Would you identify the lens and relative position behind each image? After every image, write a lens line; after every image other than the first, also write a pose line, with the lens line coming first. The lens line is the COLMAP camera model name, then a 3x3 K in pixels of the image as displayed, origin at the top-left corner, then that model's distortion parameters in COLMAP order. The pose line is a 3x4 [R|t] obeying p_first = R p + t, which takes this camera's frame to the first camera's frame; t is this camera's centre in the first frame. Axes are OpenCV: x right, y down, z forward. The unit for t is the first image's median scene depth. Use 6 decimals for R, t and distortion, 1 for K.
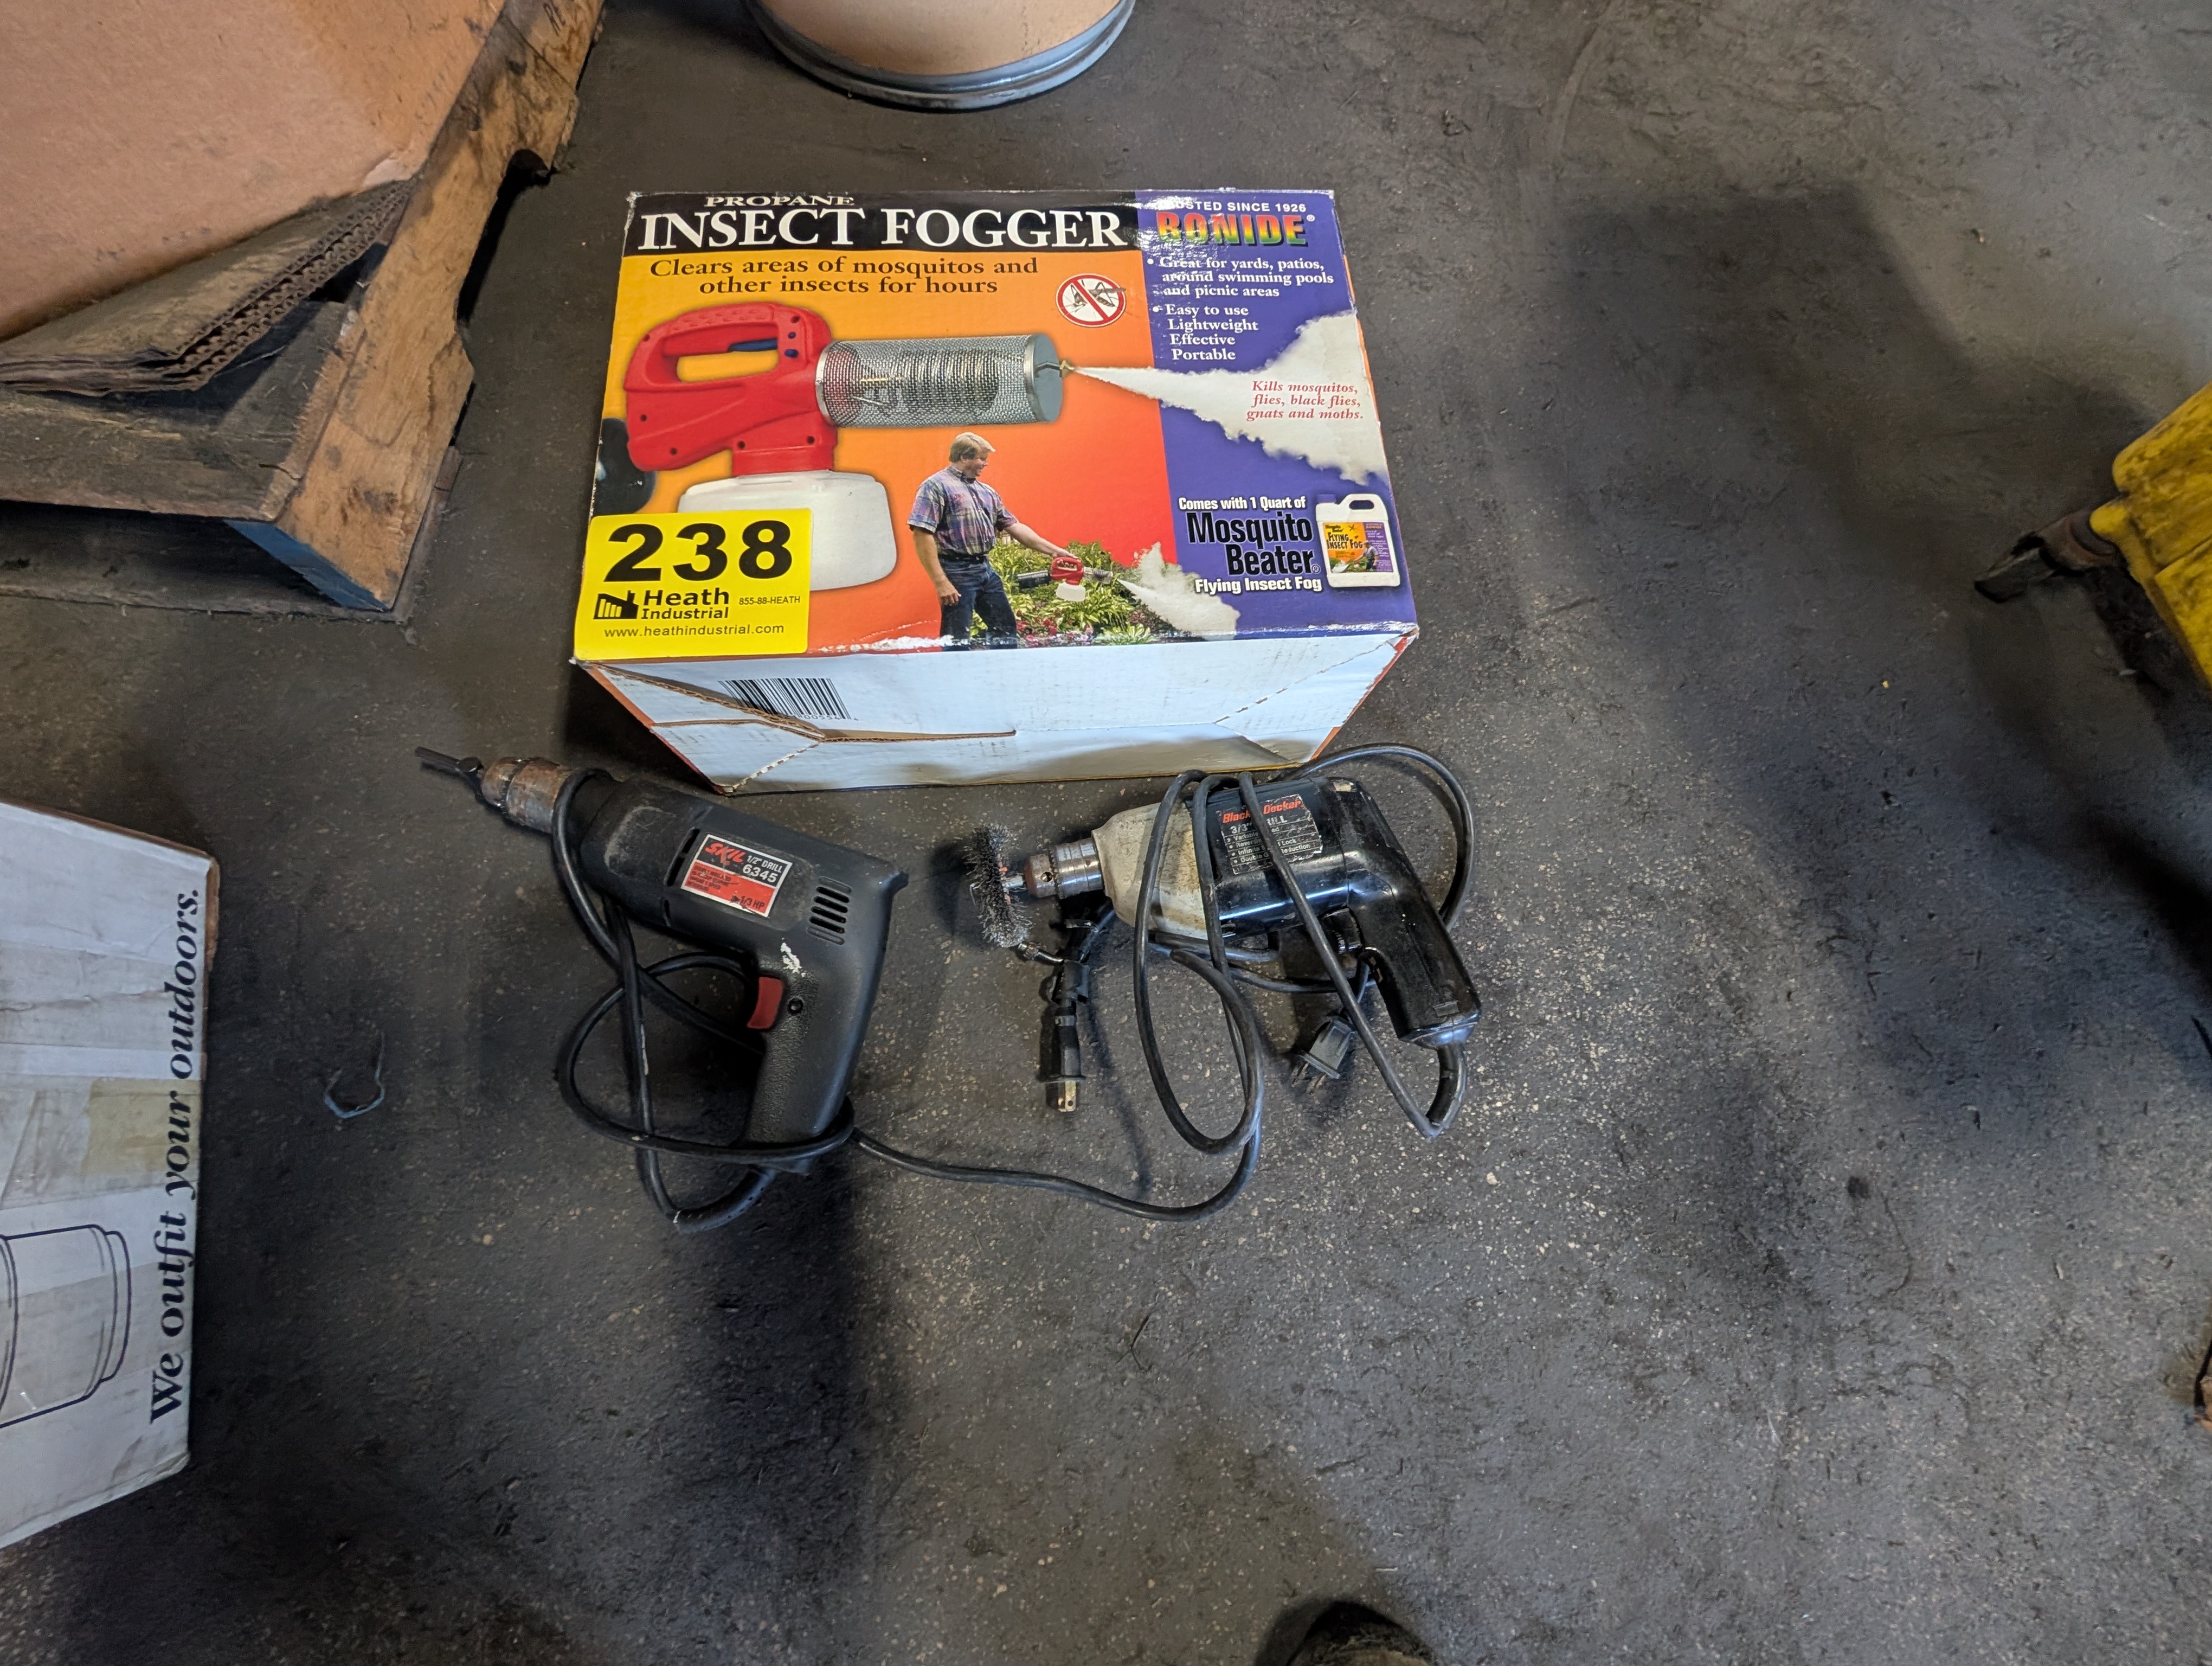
lens RADIAL K [[867.8, 0, 1095.5], [0, 867.8, 821.6], [0, 0, 1]] dist [-0.000169, -0.000233]
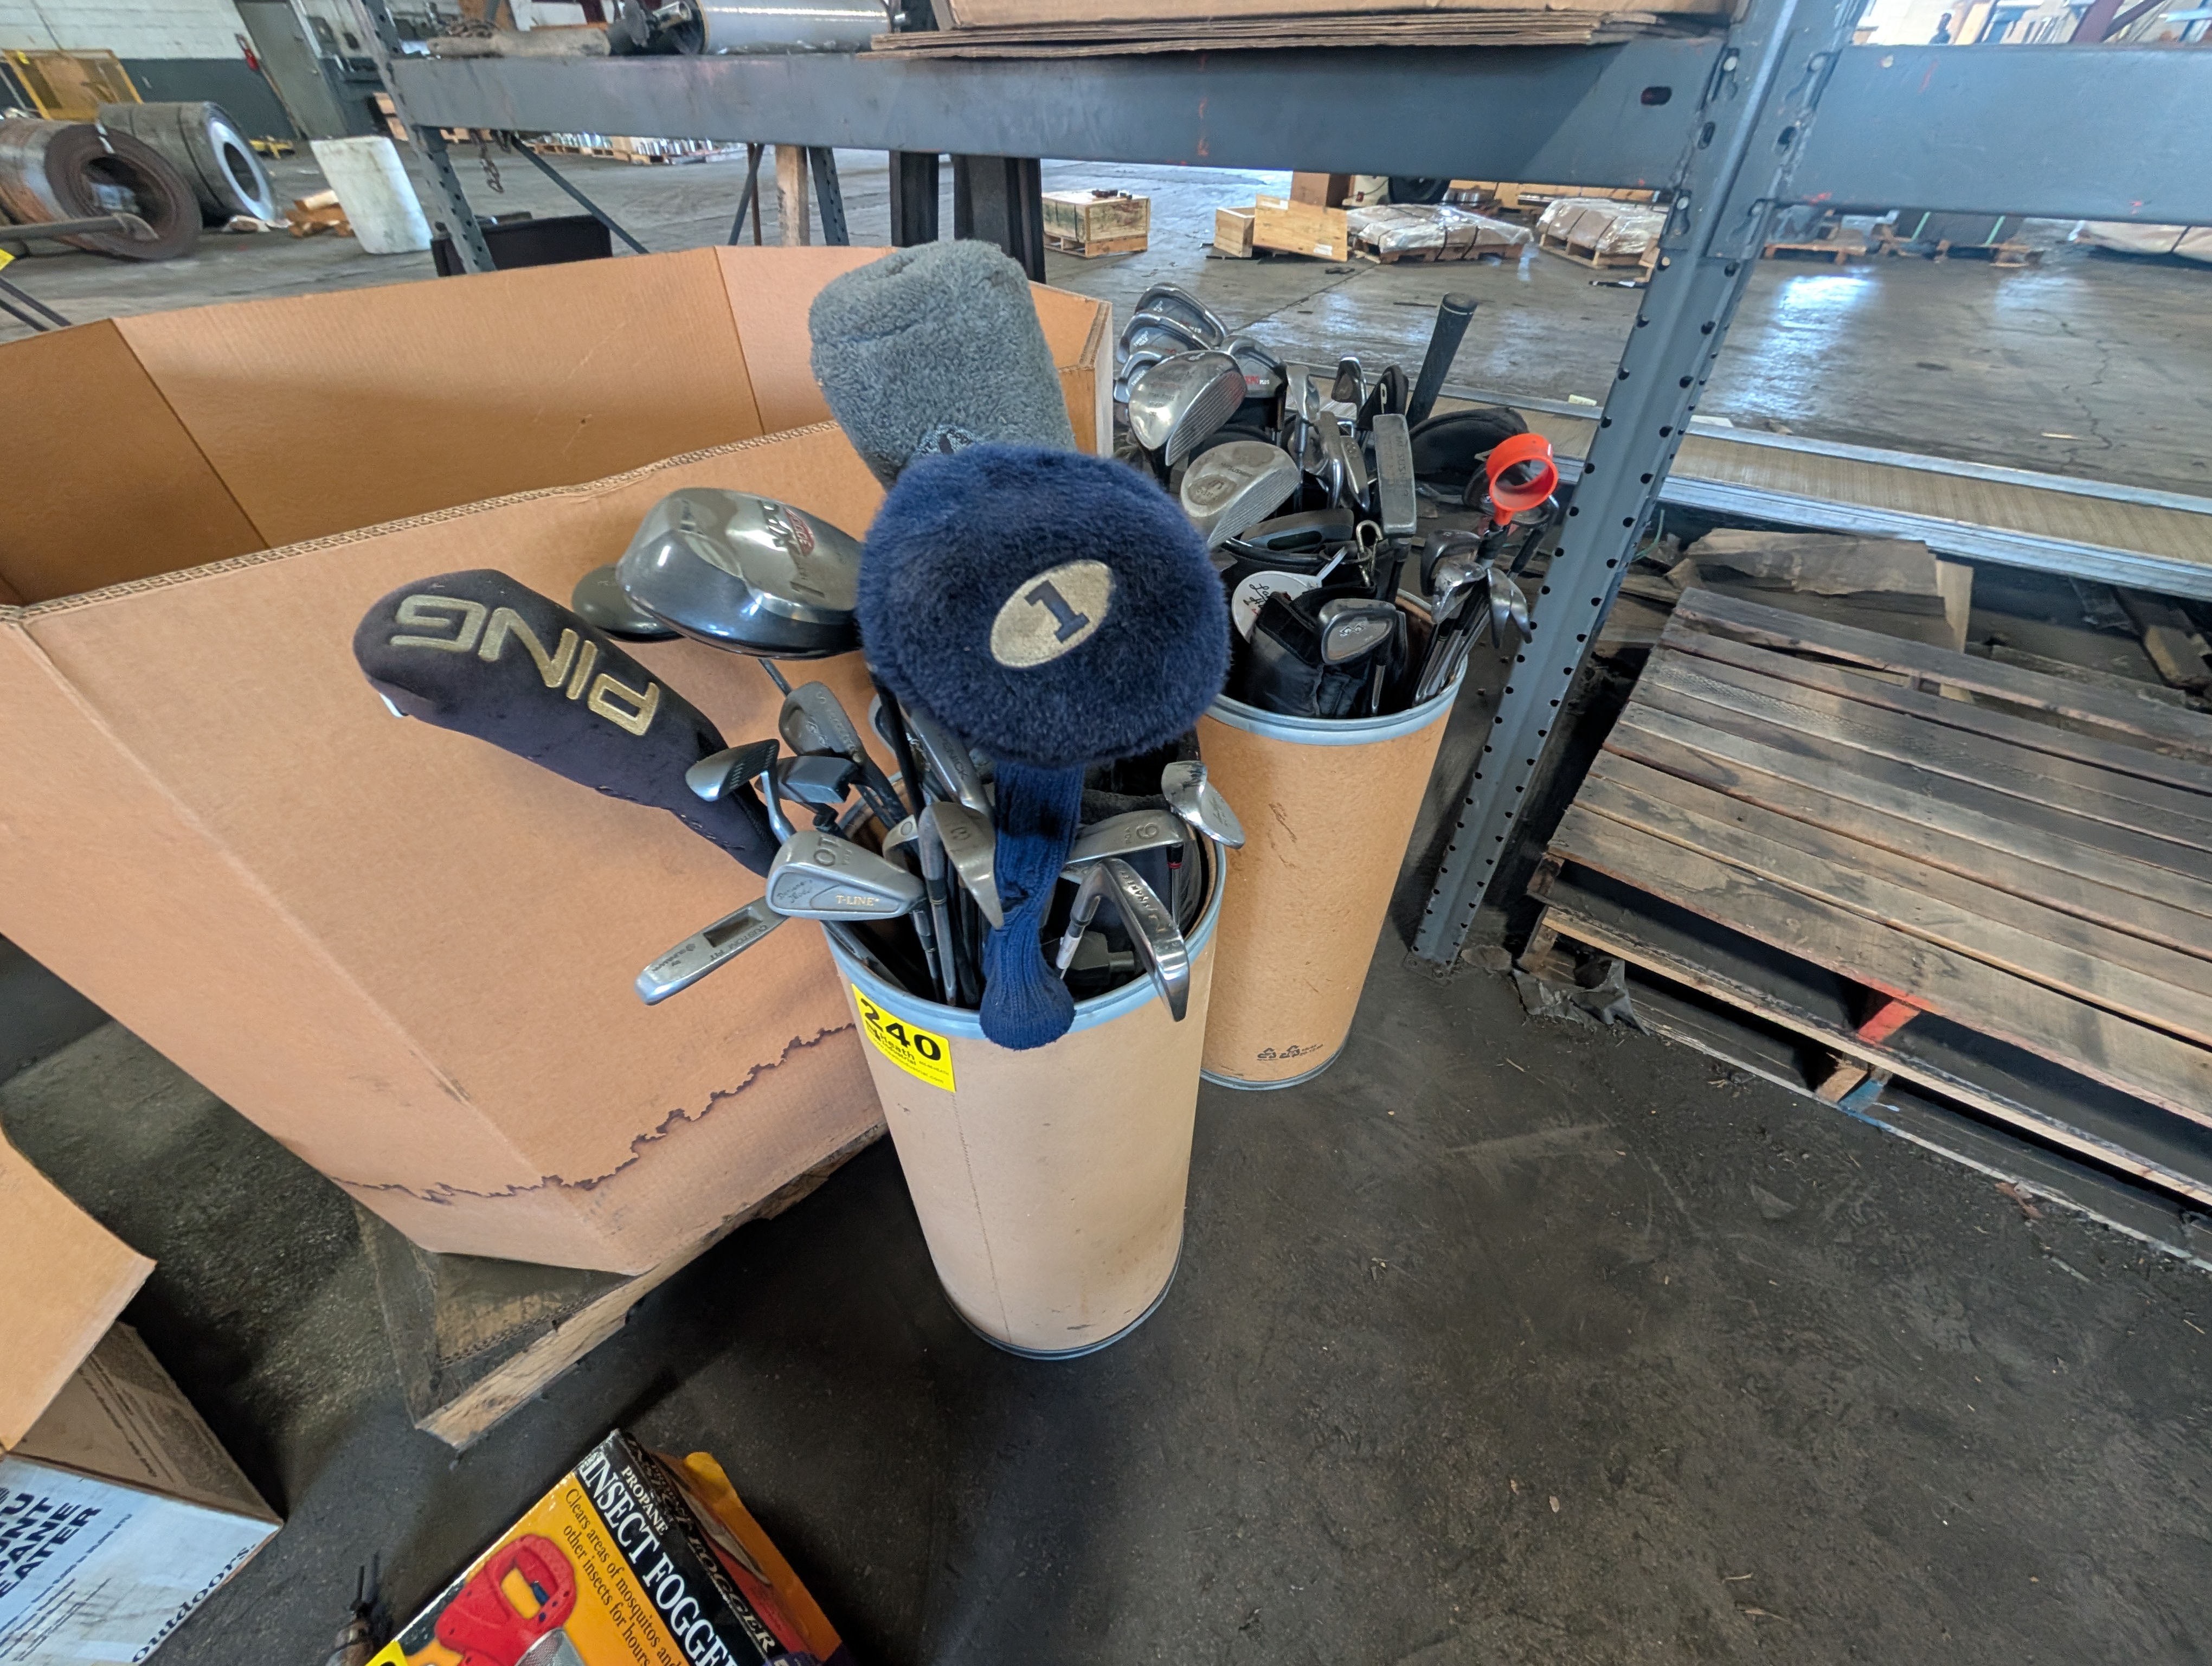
lens RADIAL K [[858.1, 0, 1112.1], [0, 858.1, 835.1], [0, 0, 1]] dist [0.000870, 0.000012]
pose [[0.717228, 0.442422, -0.538375, 0.718415], [-0.649595, 0.704125, -0.286765, -1.854766], [0.252212, 0.555401, 0.792413, -0.996356]]
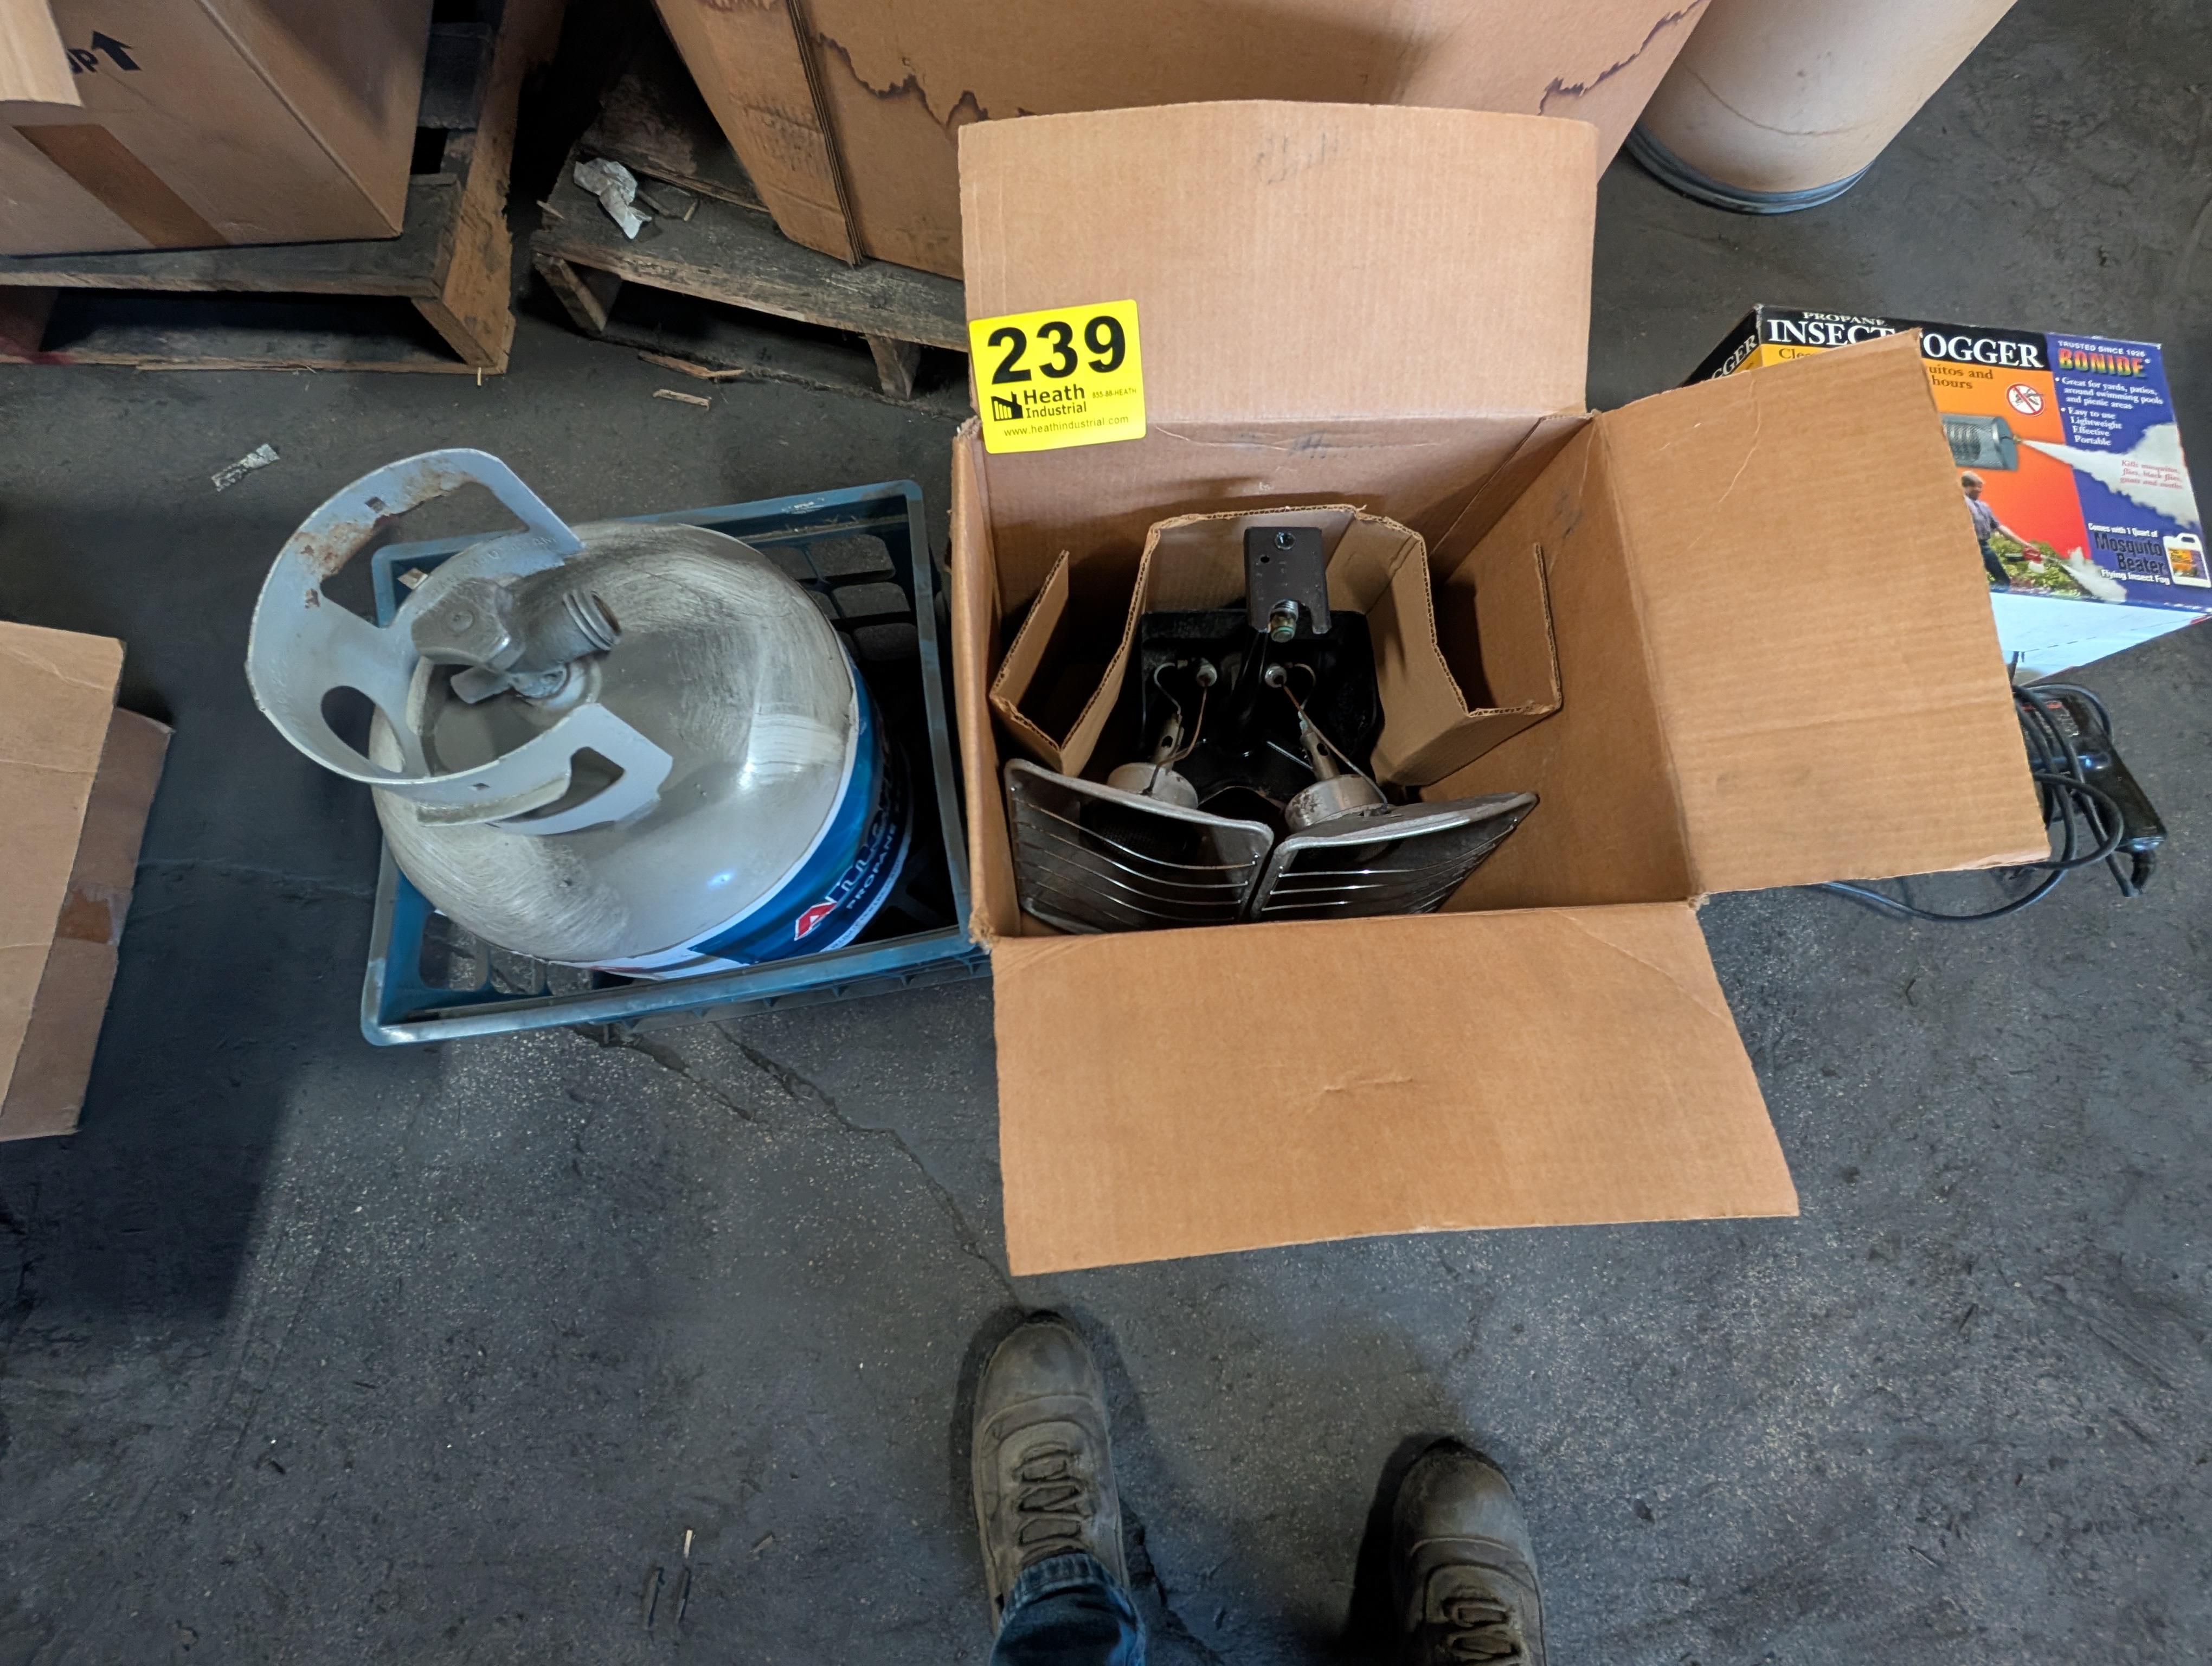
lens RADIAL K [[867.8, 0, 1095.5], [0, 867.8, 821.6], [0, 0, 1]] dist [-0.000169, -0.000233]
pose [[0.985724, 0.155241, -0.065177, -1.602692], [-0.151265, 0.986542, 0.062087, 0.413407], [0.073938, -0.051342, 0.995940, -0.923065]]
